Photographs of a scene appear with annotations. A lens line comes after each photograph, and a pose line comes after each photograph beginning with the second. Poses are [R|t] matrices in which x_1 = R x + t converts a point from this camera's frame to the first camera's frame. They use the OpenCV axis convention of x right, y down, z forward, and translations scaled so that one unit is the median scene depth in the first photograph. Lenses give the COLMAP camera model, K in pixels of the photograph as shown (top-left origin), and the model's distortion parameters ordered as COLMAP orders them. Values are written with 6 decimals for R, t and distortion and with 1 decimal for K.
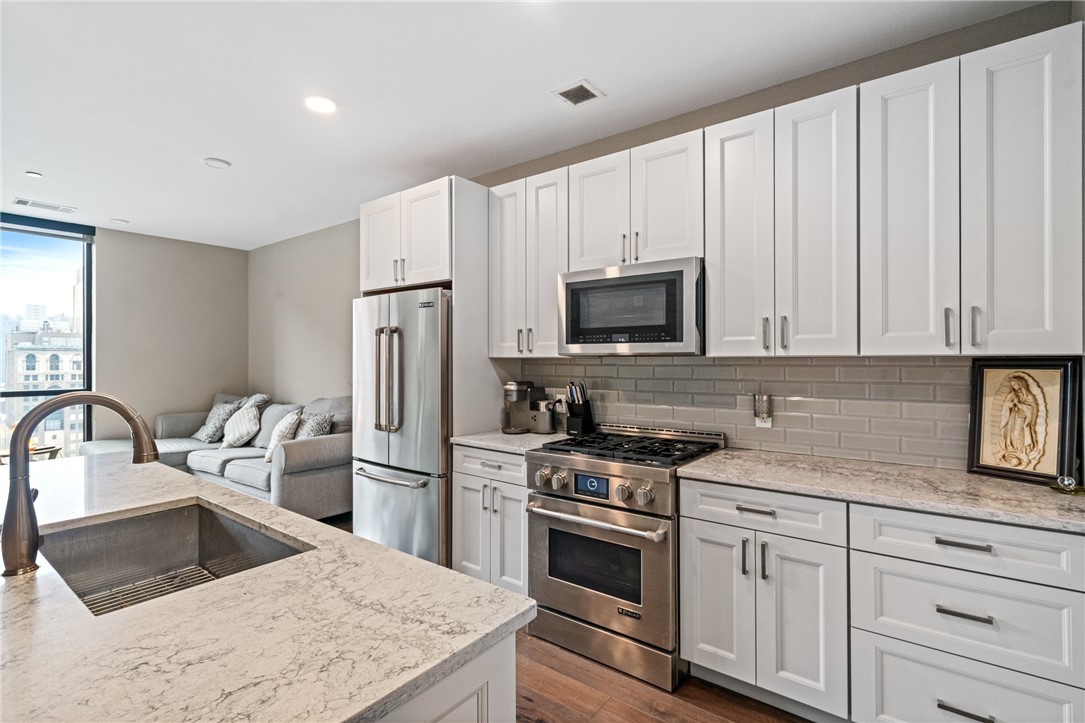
lens RADIAL K [[512.6, 0, 539.7], [0, 512.6, 359.3], [0, 0, 1]] dist [-0.004685, 0.002815]
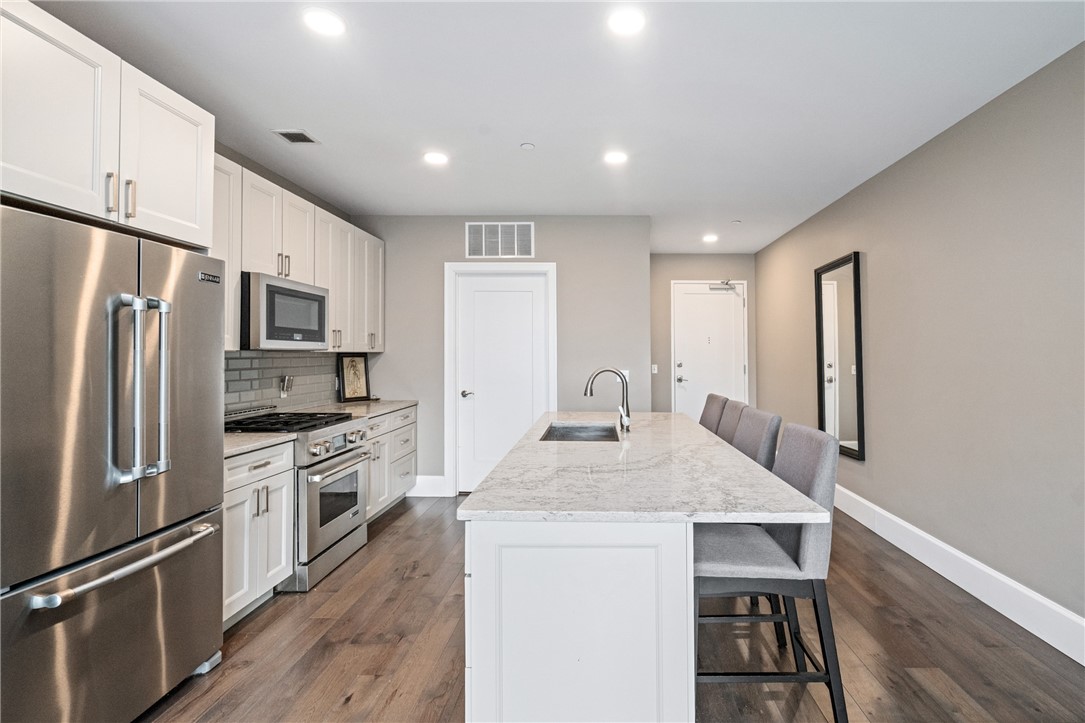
lens RADIAL K [[496.5, 0, 582.1], [0, 496.5, 355.1], [0, 0, 1]] dist [-0.005379, 0.001373]
pose [[-0.605805, -0.002207, 0.795610, -1.279191], [-0.006434, 0.999977, -0.002125, 0.002670], [-0.795587, -0.006407, -0.605805, 1.182567]]
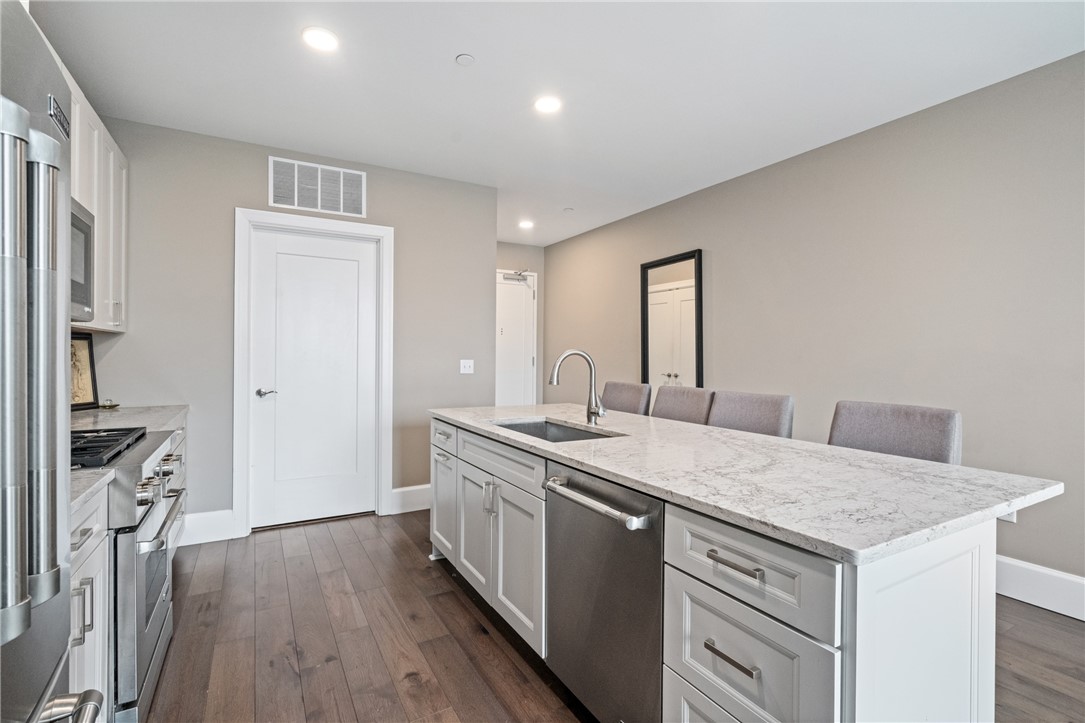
lens RADIAL K [[496.5, 0, 509.3], [0, 496.5, 356.7], [0, 0, 1]] dist [-0.005379, 0.001373]
pose [[-0.915048, -0.010060, 0.403219, -0.675549], [-0.010147, 0.999947, 0.001919, 0.039836], [-0.403217, -0.002335, -0.915101, 1.375132]]
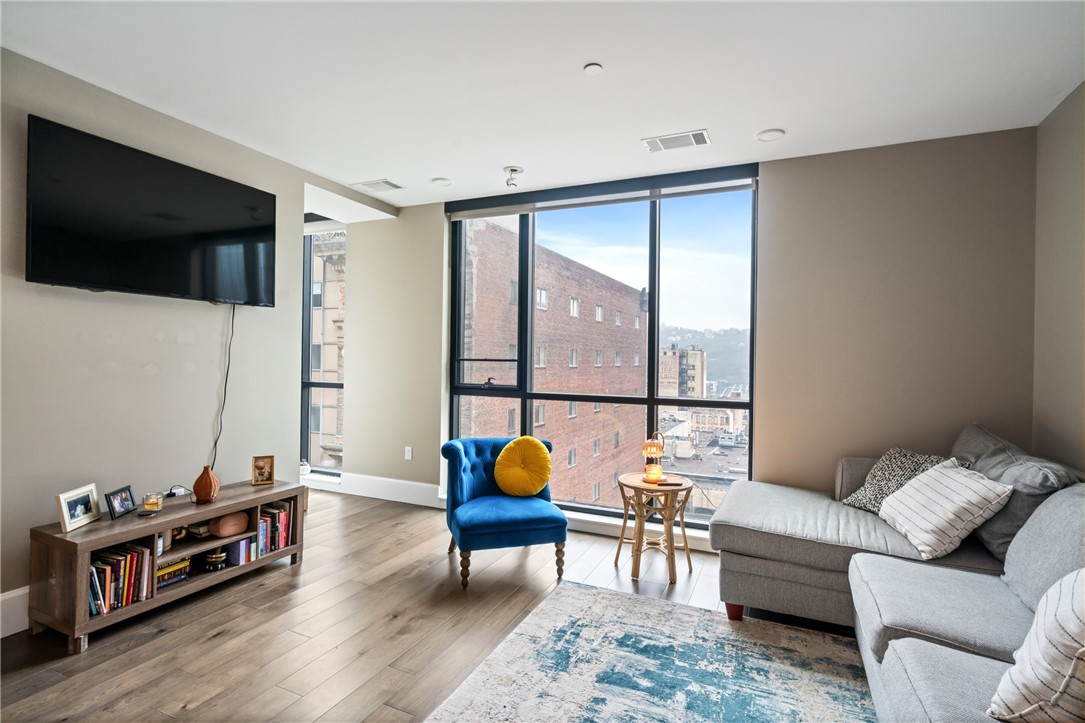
lens RADIAL K [[537.5, 0, 542.6], [0, 537.5, 358.6], [0, 0, 1]] dist [-0.000412, 0.000821]
pose [[0.233457, 0.002681, -0.972363, -0.493144], [-0.013345, 0.999911, -0.000447, 0.005597], [0.972276, 0.013081, 0.233472, 1.125444]]
